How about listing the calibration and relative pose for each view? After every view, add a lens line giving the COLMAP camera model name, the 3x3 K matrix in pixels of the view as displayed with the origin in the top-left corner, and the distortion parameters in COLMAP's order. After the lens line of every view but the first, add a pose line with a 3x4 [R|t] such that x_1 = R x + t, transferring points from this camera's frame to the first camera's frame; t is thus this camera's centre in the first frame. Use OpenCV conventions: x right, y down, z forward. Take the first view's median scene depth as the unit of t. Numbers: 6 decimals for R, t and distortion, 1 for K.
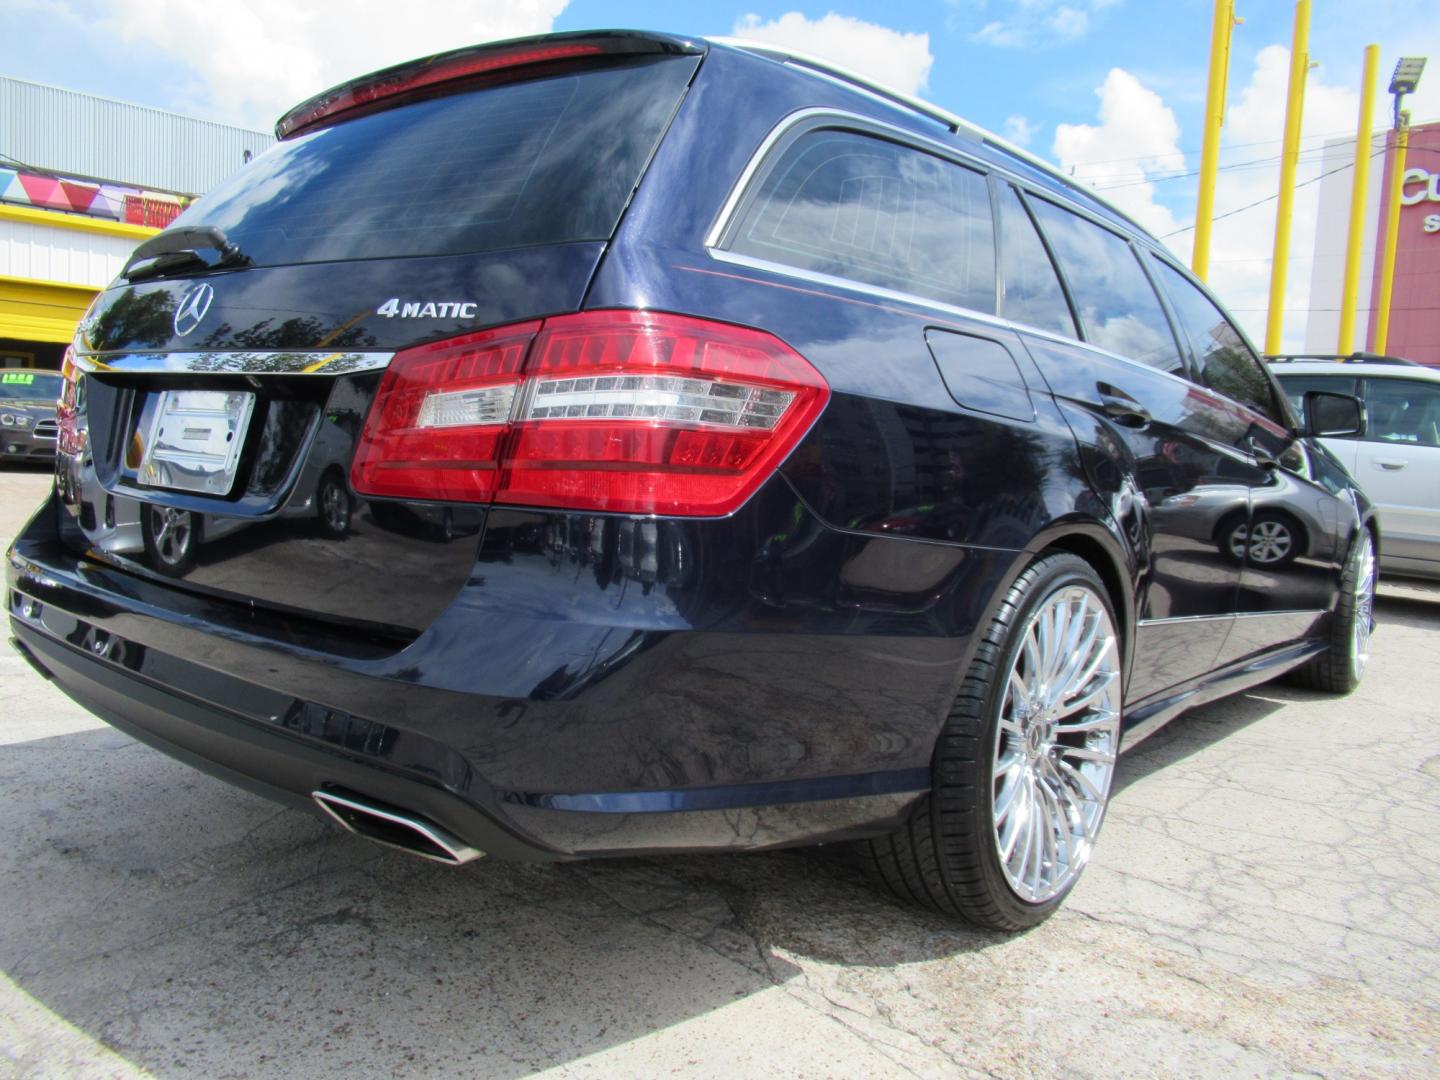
lens RADIAL K [[1090.4, 0, 720.0], [0, 1090.4, 540.0], [0, 0, 1]] dist [-0.013274, -0.000697]
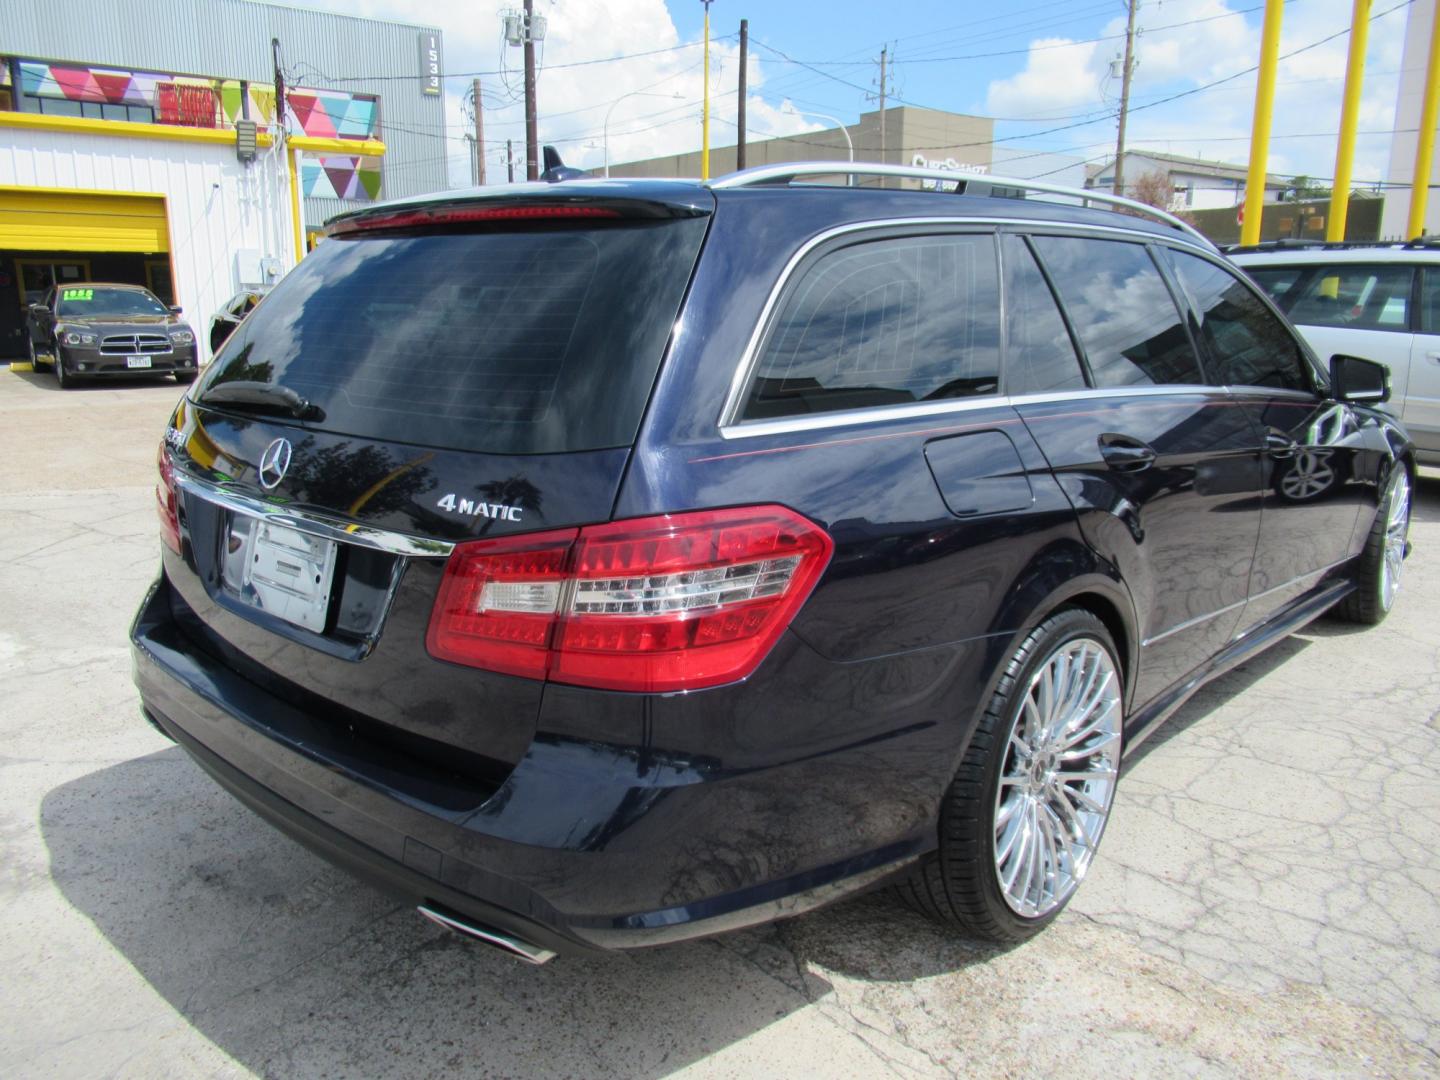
lens RADIAL K [[1090.4, 0, 720.0], [0, 1090.4, 540.0], [0, 0, 1]] dist [-0.013274, -0.000697]
pose [[0.997662, -0.038872, -0.056209, 0.038403], [0.045870, 0.990569, 0.129109, -0.242025], [0.050660, -0.131386, 0.990036, -0.108440]]
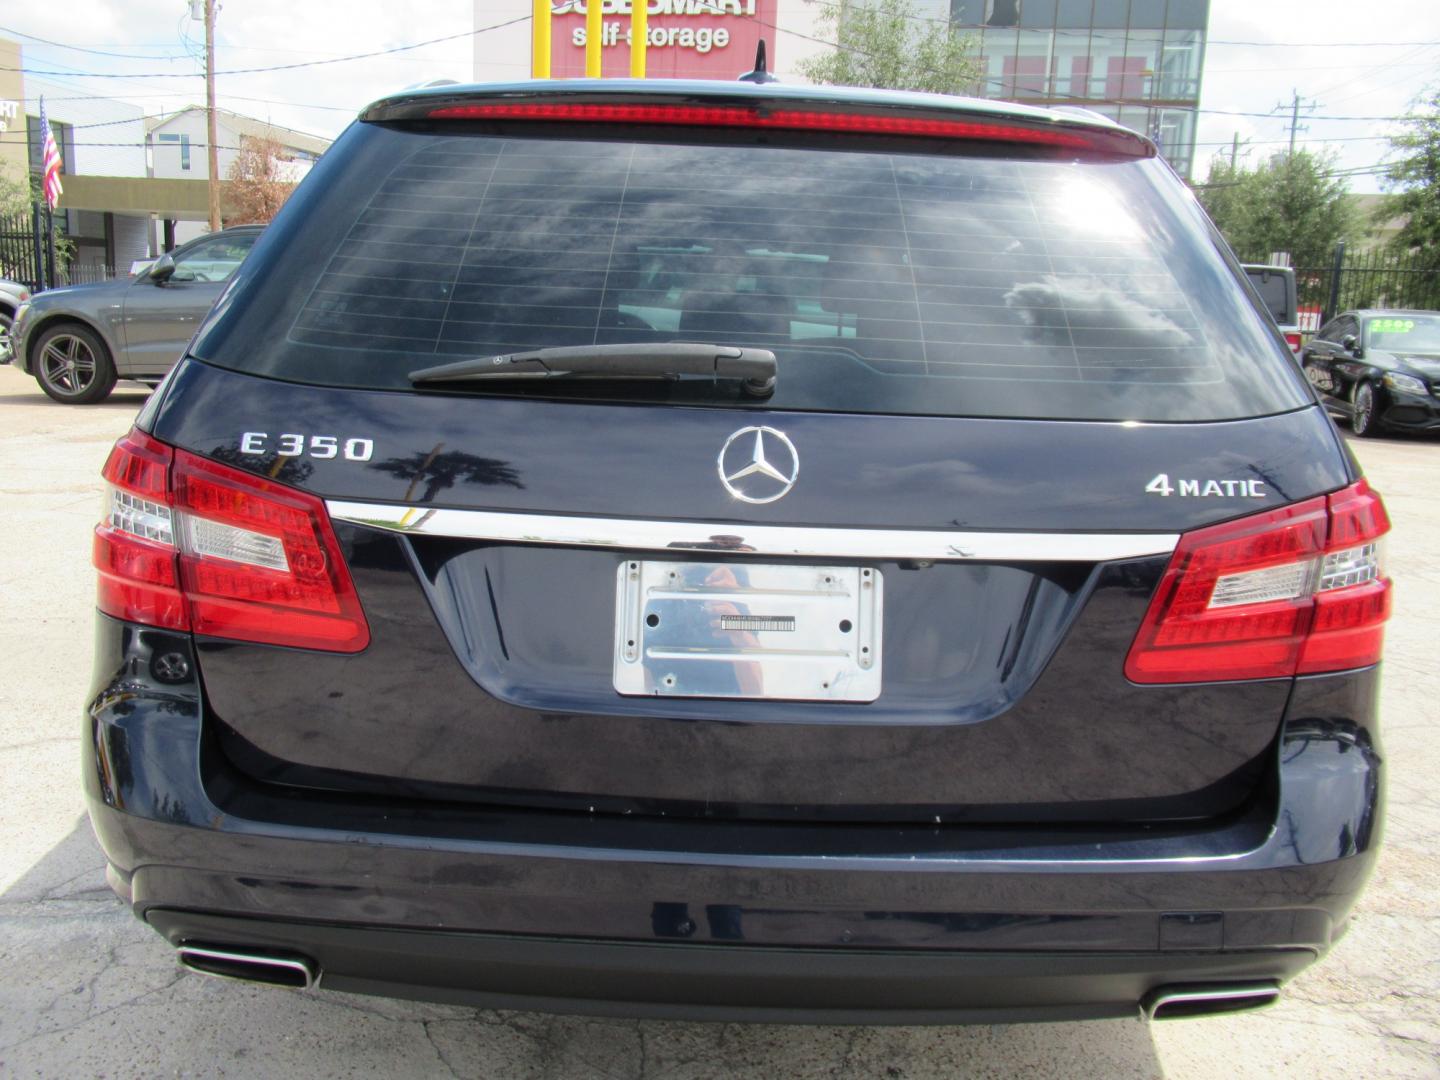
lens RADIAL K [[1216.4, 0, 720.0], [0, 1216.4, 540.0], [0, 0, 1]] dist [0.014074, 0.008557]
pose [[0.759837, -0.154185, 0.631565, -0.982869], [0.062823, 0.984337, 0.164725, -0.283276], [-0.647071, -0.085488, 0.757622, 0.350743]]
